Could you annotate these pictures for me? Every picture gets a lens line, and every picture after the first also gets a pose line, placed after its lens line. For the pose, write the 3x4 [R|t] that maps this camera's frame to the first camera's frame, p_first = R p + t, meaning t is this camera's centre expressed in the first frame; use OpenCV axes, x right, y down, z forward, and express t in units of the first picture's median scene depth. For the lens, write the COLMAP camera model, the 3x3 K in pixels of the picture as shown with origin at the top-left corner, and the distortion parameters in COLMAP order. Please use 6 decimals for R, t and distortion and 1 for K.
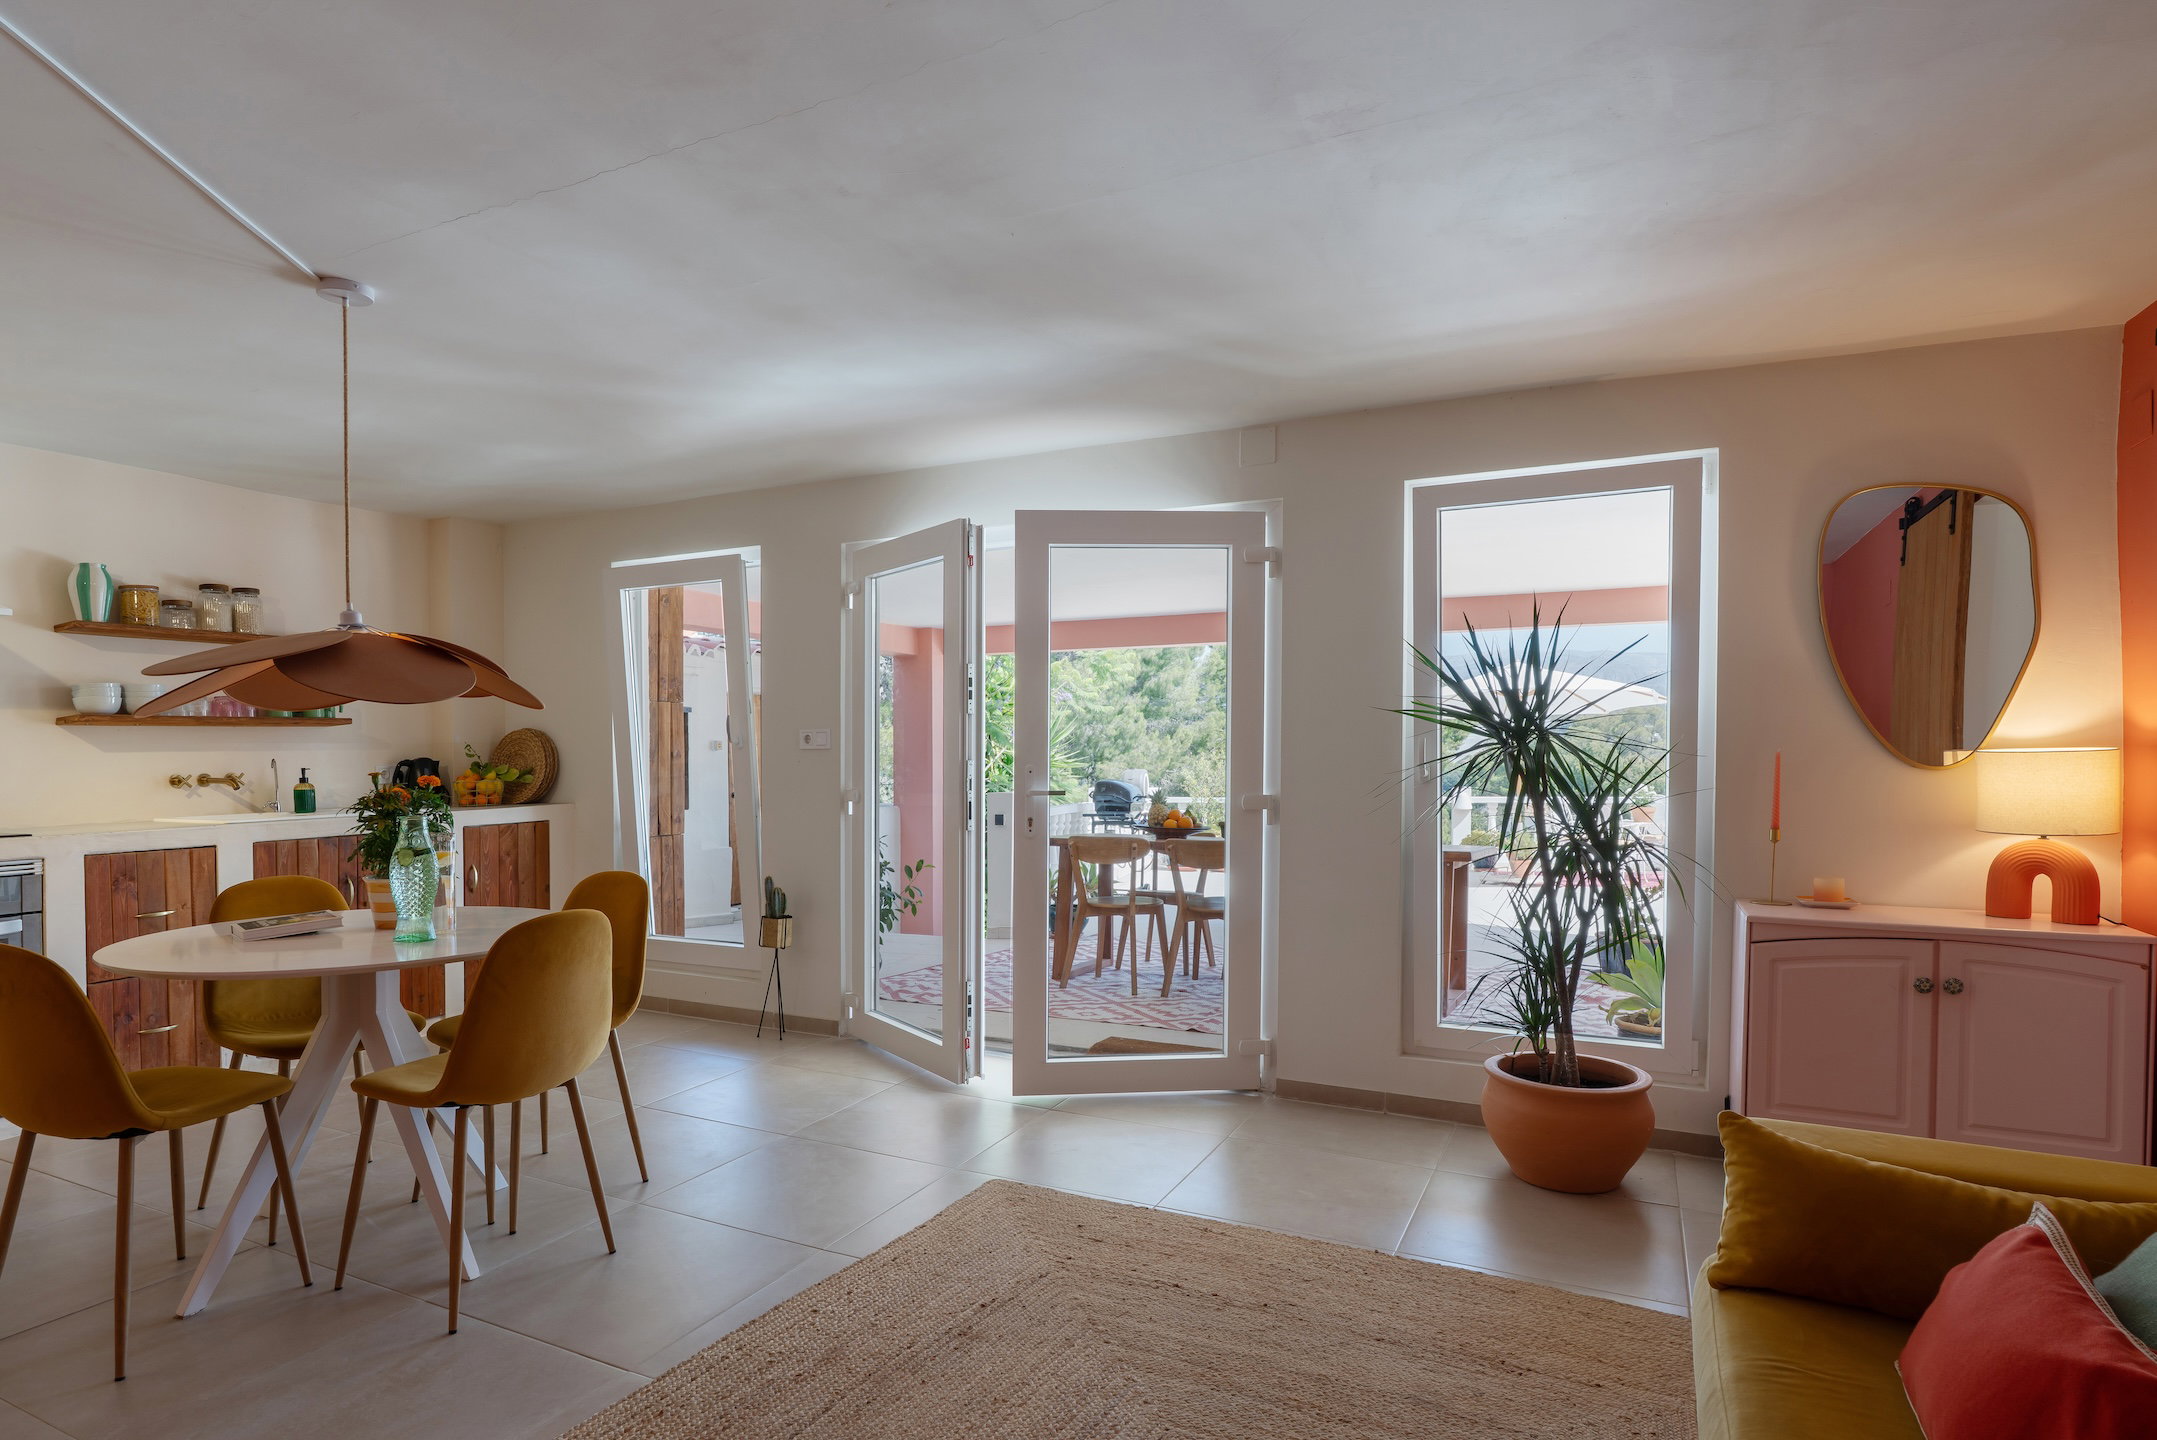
lens RADIAL K [[1154.7, 0, 1076.1], [0, 1154.7, 791.1], [0, 0, 1]] dist [0.000109, -0.000021]
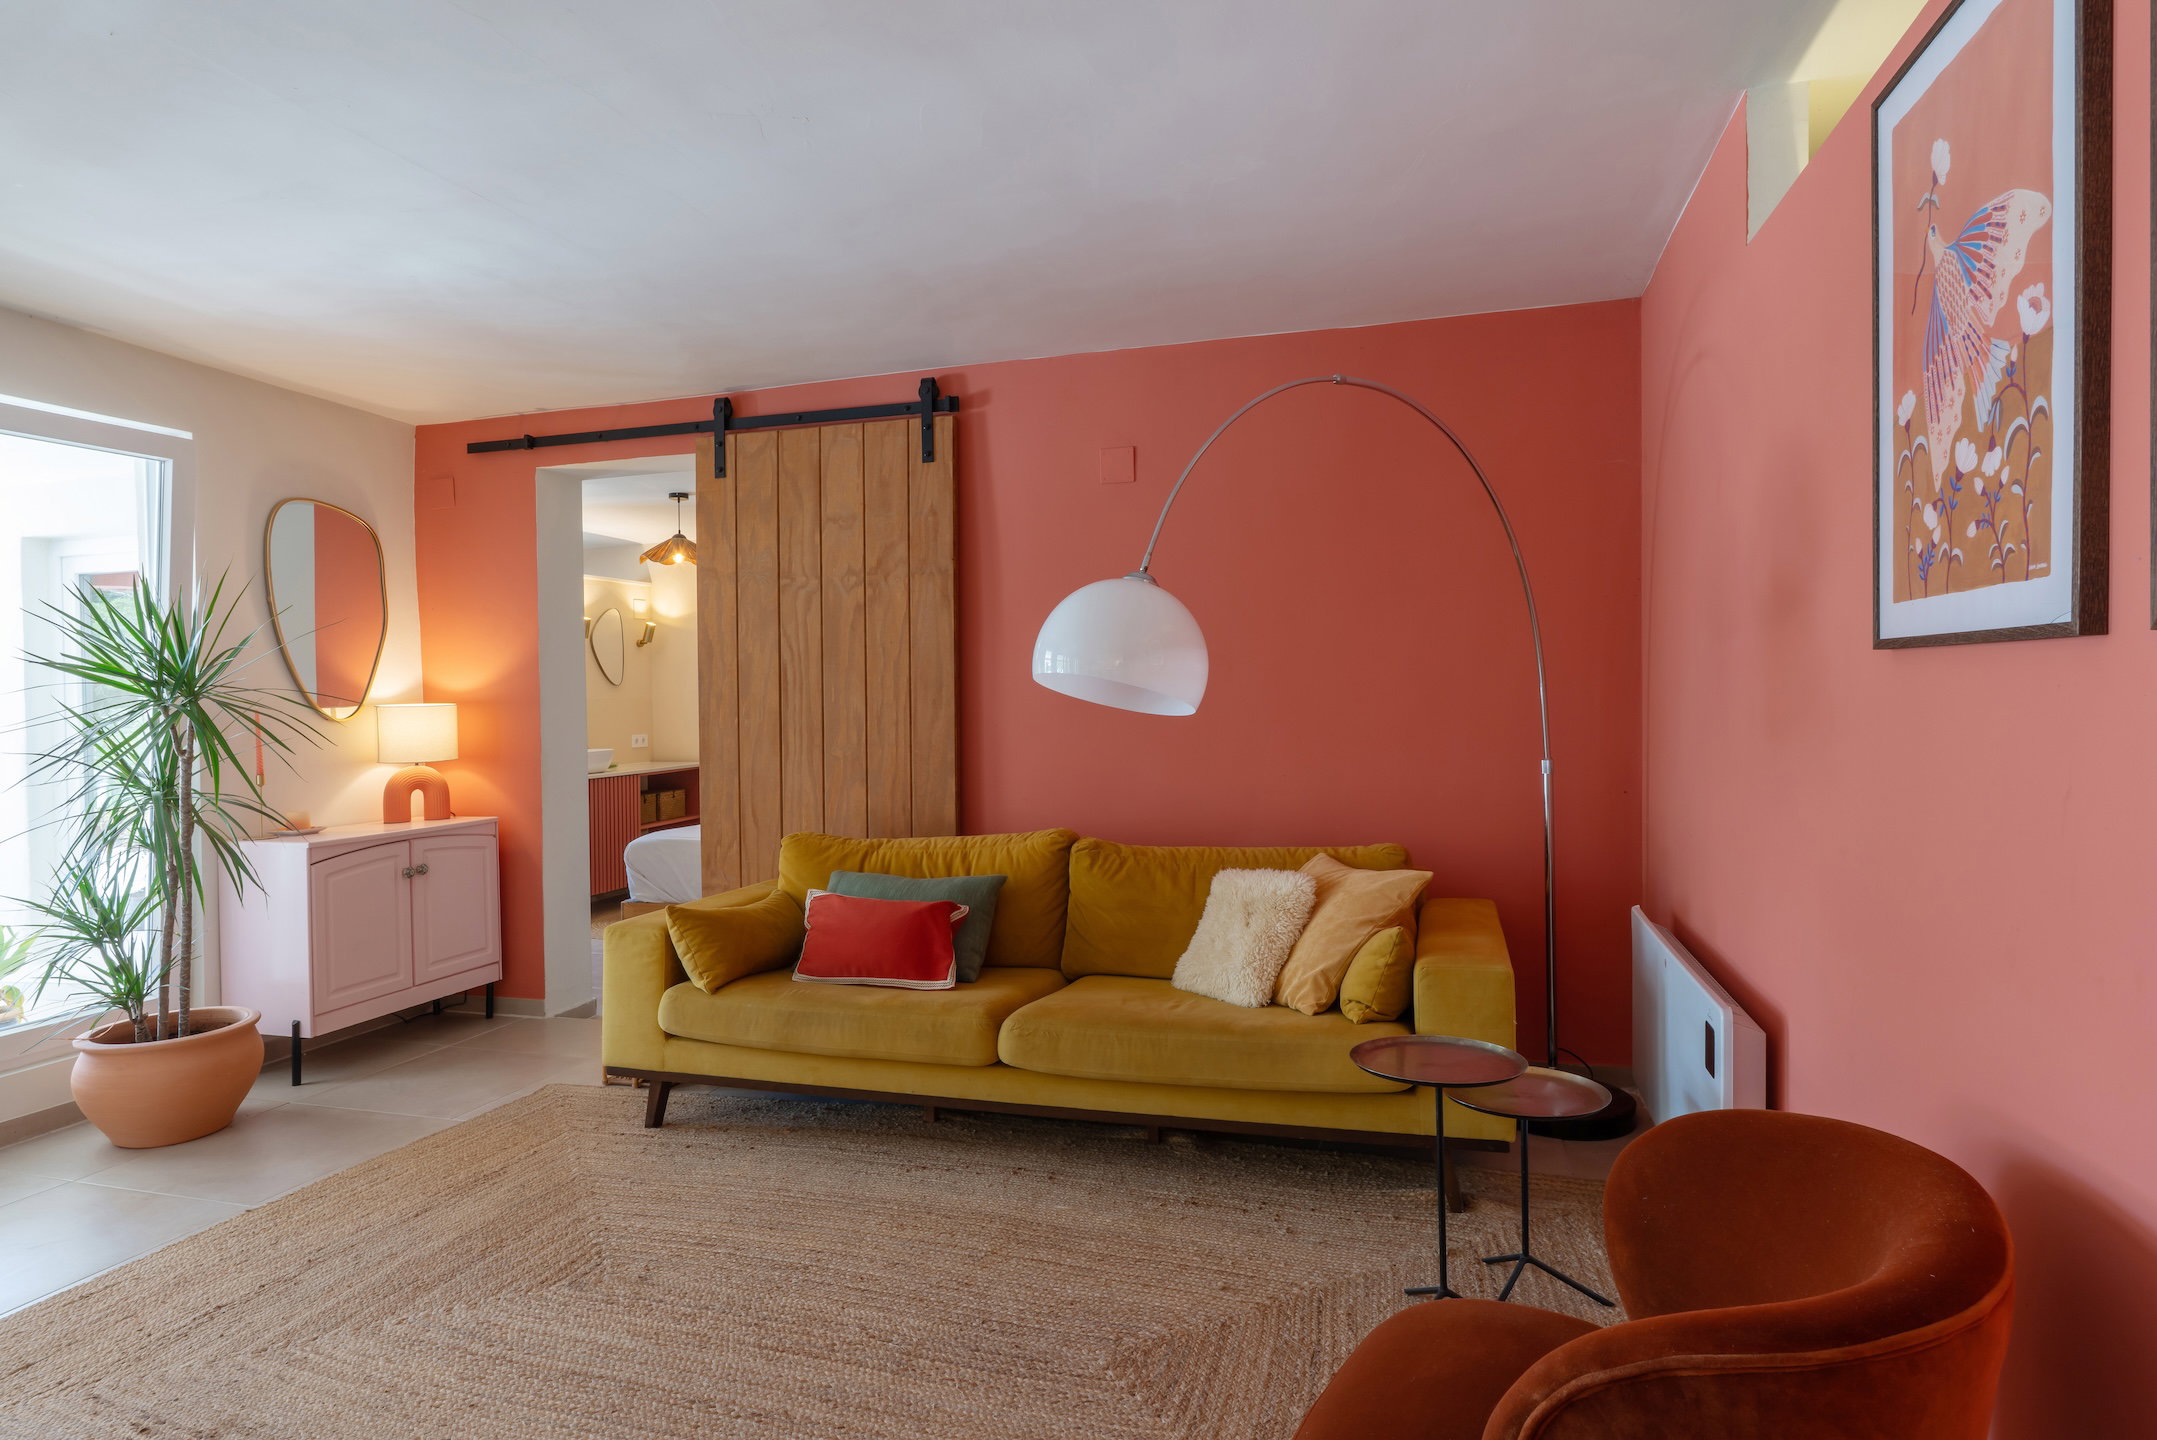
lens RADIAL K [[1226.7, 0, 1077.1], [0, 1226.7, 715.4], [0, 0, 1]] dist [0.000742, 0.000103]
pose [[-0.183107, -0.007284, 0.983066, -0.869929], [0.051049, 0.998553, 0.016907, -0.006507], [-0.981767, 0.053280, -0.182470, 0.456918]]
